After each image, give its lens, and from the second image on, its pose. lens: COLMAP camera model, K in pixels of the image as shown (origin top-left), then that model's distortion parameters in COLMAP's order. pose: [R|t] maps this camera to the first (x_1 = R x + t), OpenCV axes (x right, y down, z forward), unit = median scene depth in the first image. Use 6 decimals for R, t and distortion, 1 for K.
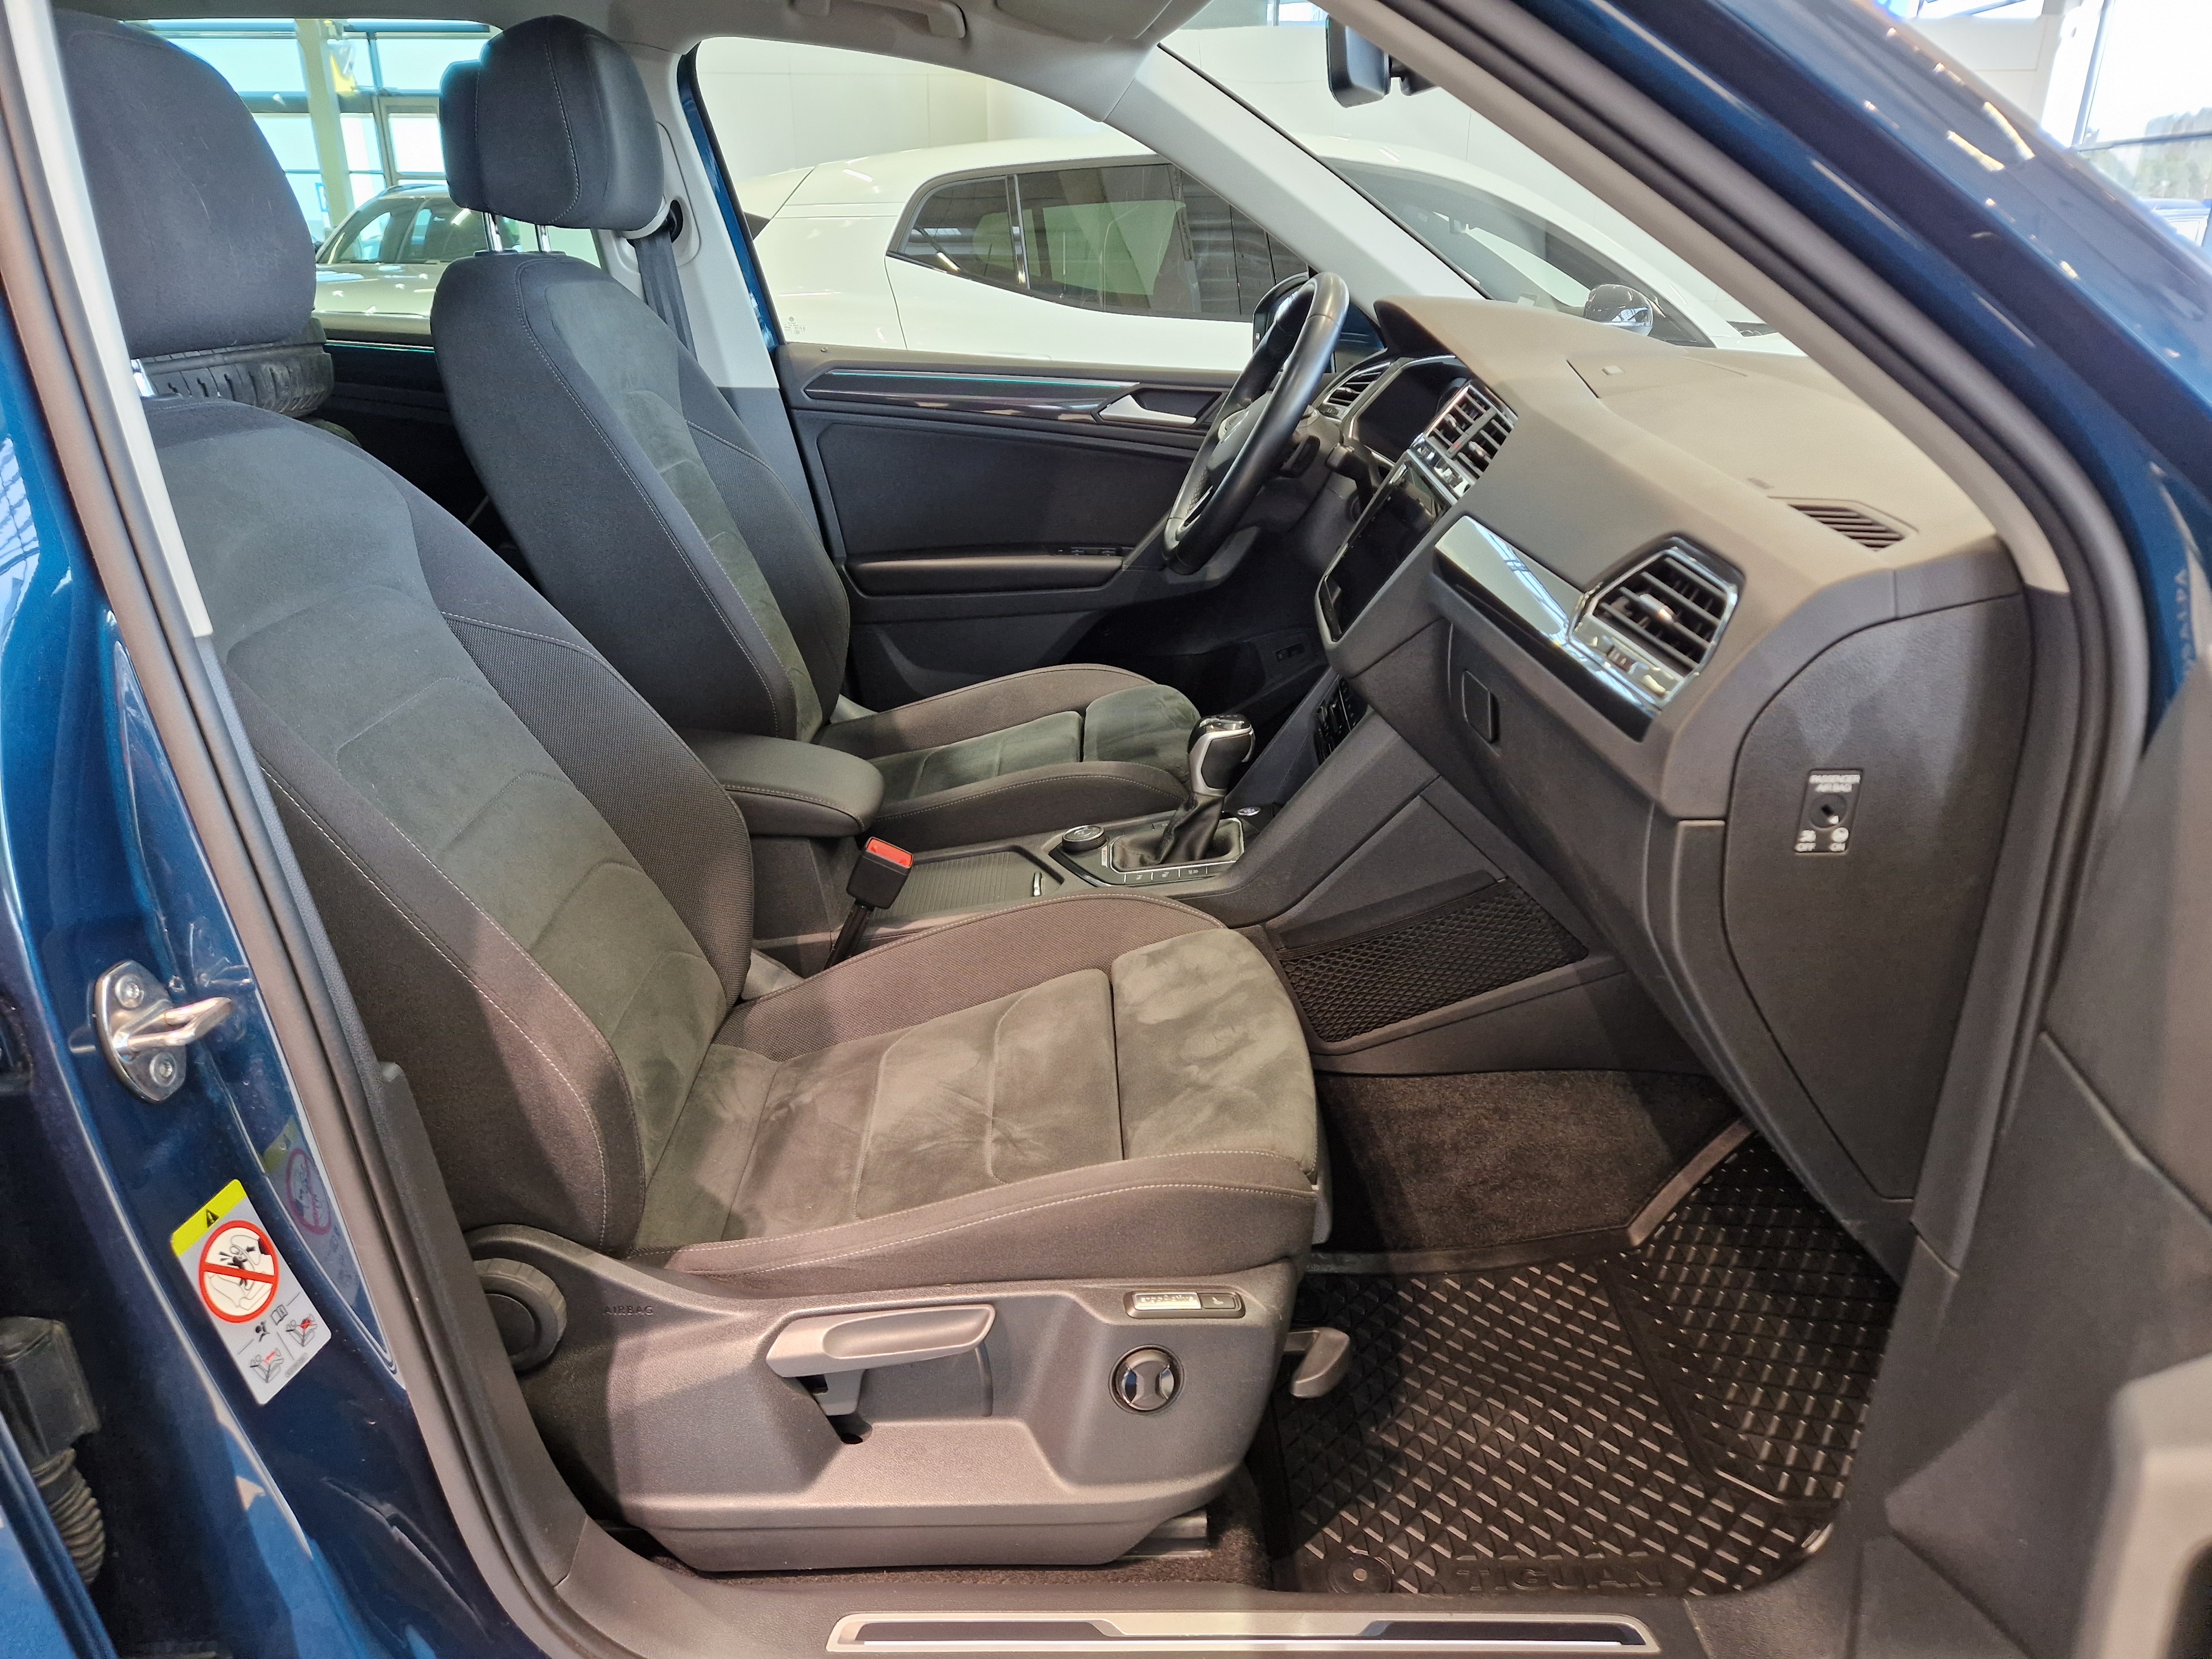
lens RADIAL K [[1470.4, 0, 1106.0], [0, 1470.4, 829.5], [0, 0, 1]] dist [0.047643, -0.055348]
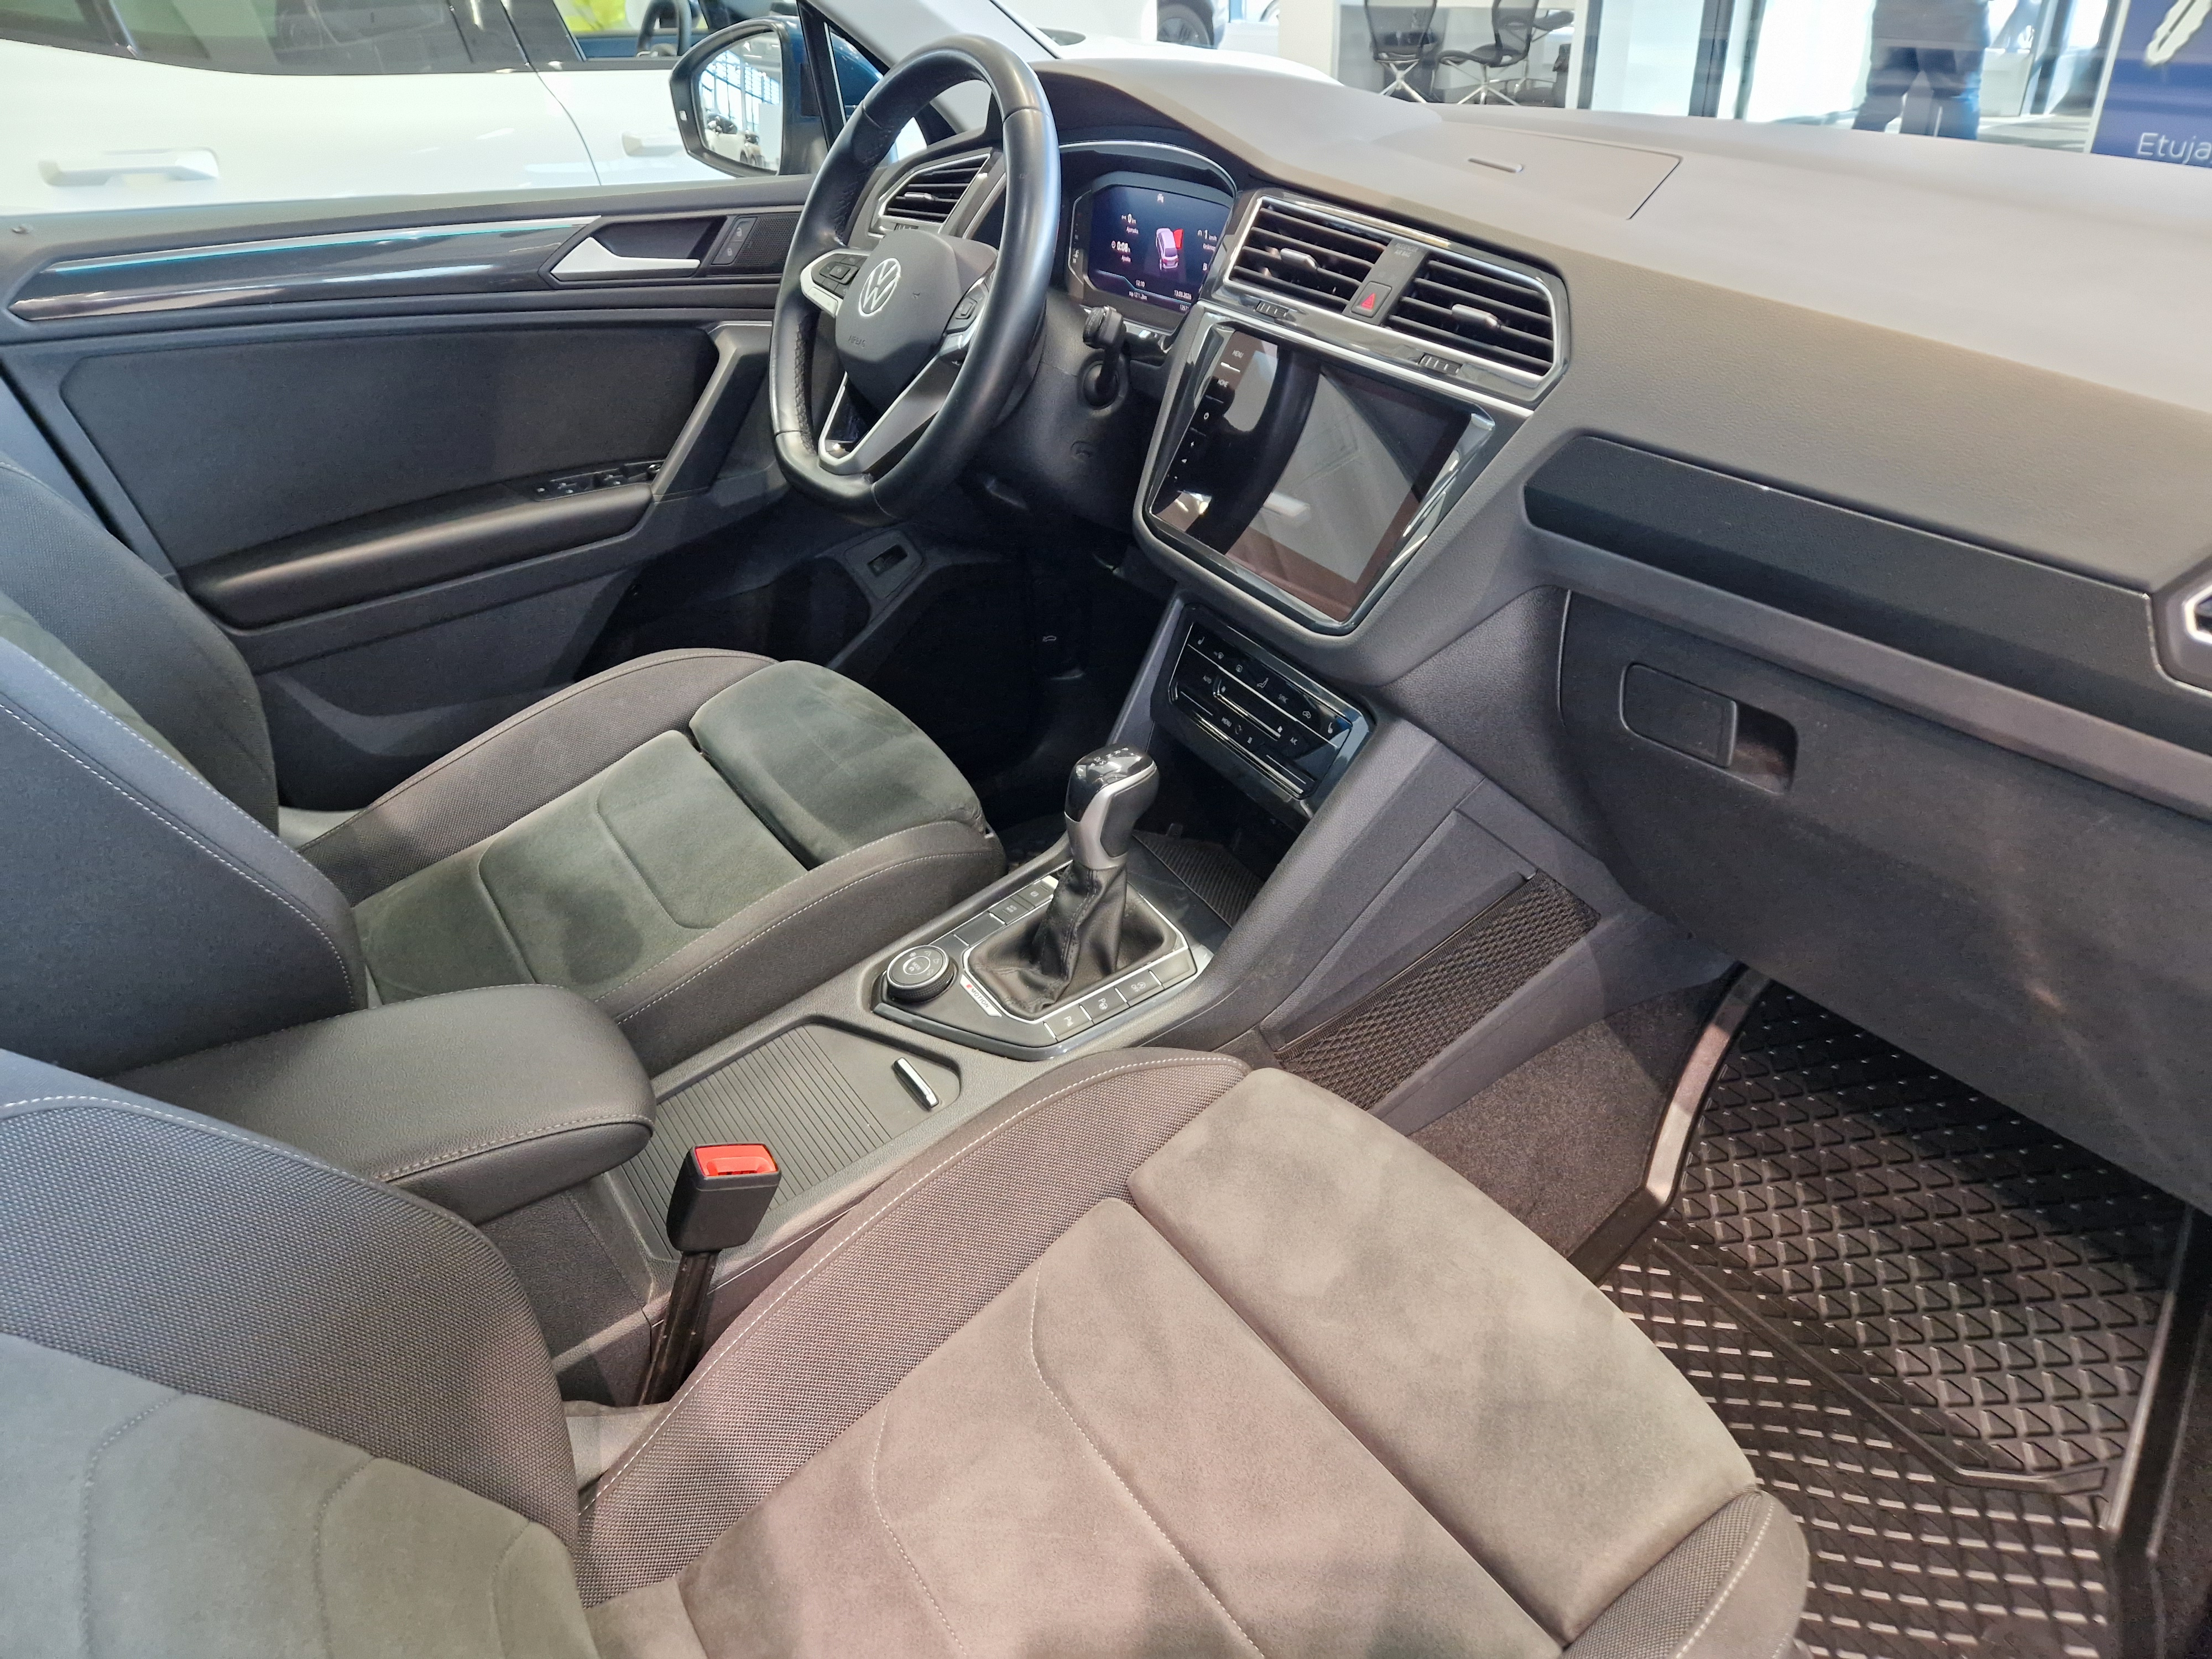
lens RADIAL K [[1439.0, 0, 1119.1], [0, 1439.0, 846.1], [0, 0, 1]] dist [0.093321, -0.089820]
pose [[0.842689, -0.315349, 0.436383, -0.217428], [0.233508, 0.944387, 0.231533, -0.188282], [-0.485128, -0.093212, 0.869461, 0.411342]]
